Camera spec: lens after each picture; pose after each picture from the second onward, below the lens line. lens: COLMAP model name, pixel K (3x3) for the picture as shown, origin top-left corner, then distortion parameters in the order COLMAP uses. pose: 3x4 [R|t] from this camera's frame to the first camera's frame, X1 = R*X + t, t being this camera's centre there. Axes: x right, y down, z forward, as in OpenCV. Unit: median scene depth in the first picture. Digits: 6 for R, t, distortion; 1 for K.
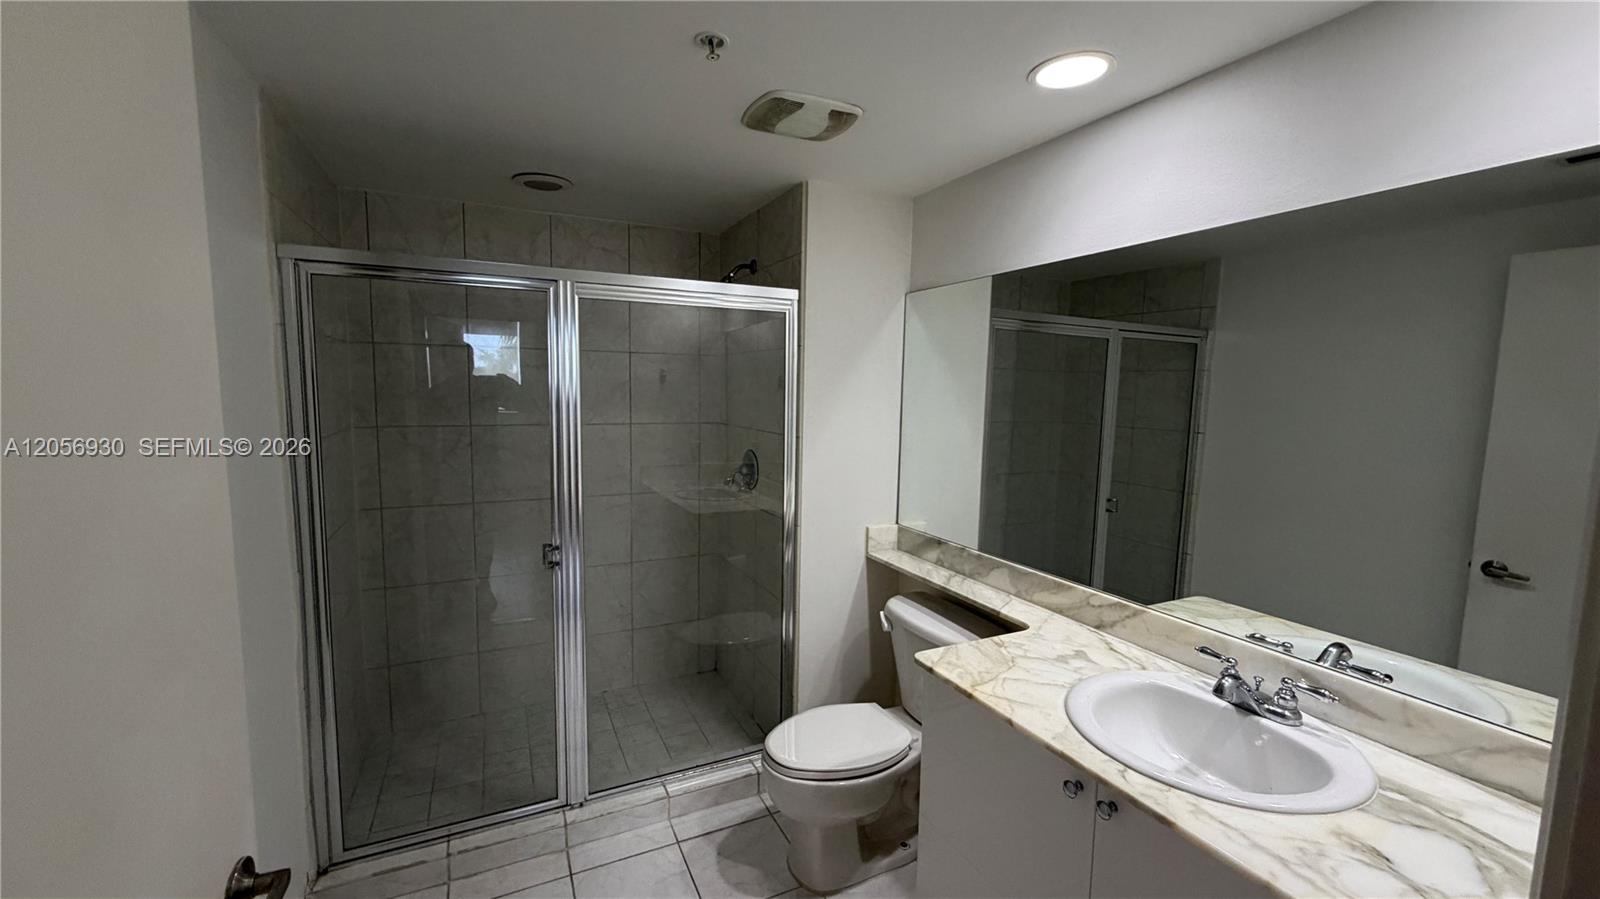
lens RADIAL K [[635.9, 0, 802.2], [0, 635.9, 454.0], [0, 0, 1]] dist [0.002035, -0.001887]
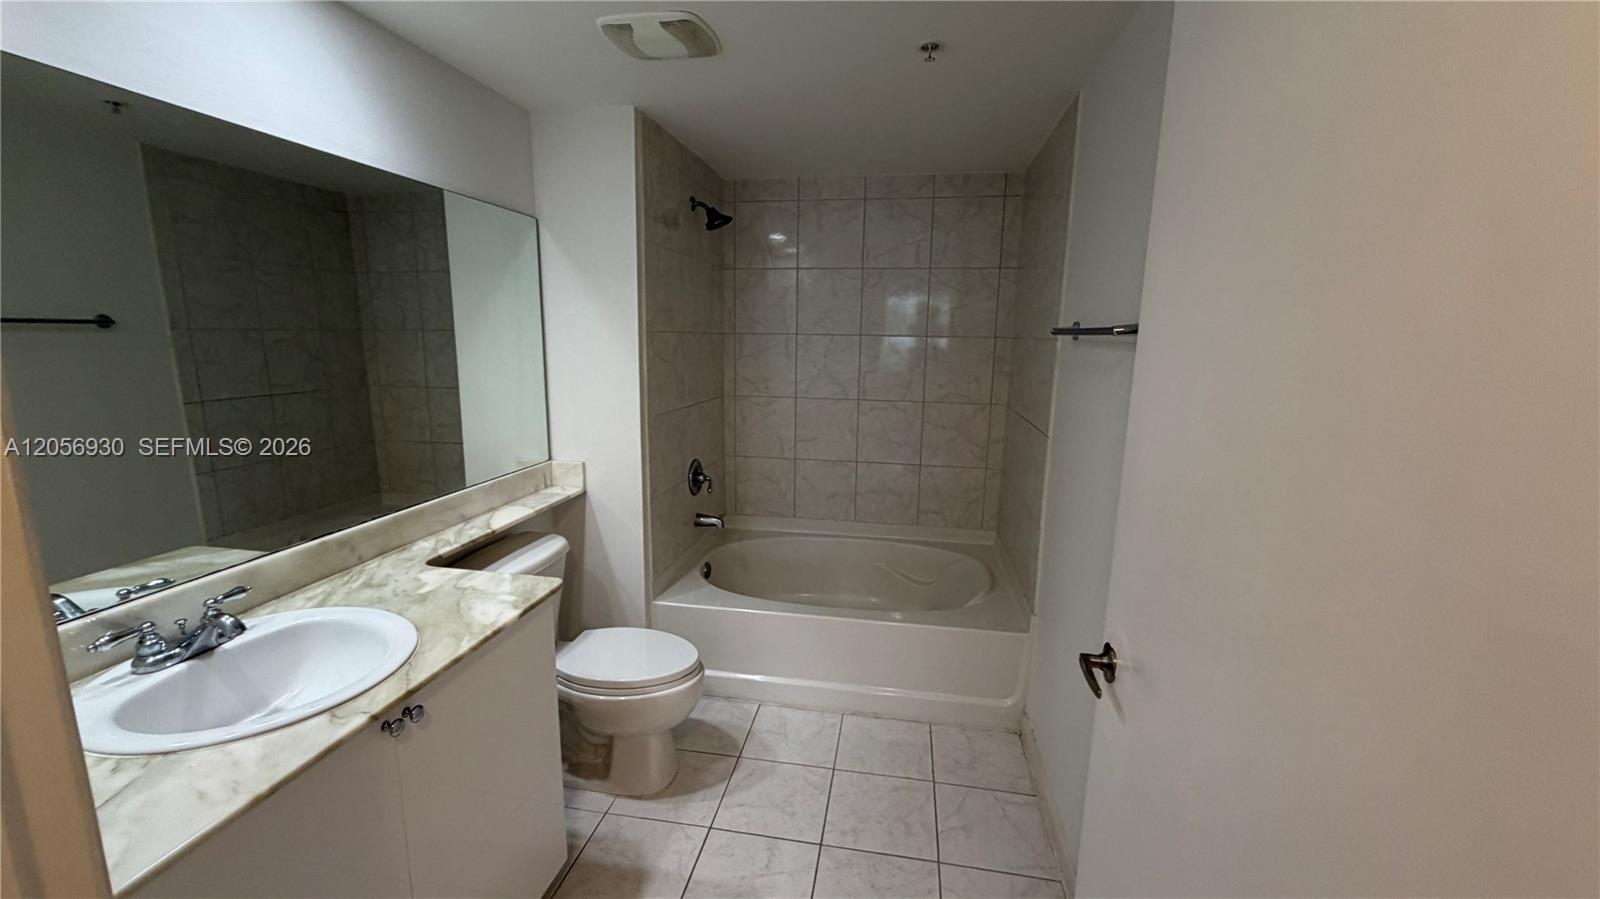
lens RADIAL K [[635.9, 0, 805.4], [0, 635.9, 451.5], [0, 0, 1]] dist [0.002035, -0.001887]
pose [[-0.804744, -0.145772, 0.575445, -0.508726], [0.020577, 0.961948, 0.272458, -0.118377], [-0.593265, 0.231100, -0.771123, 1.133683]]
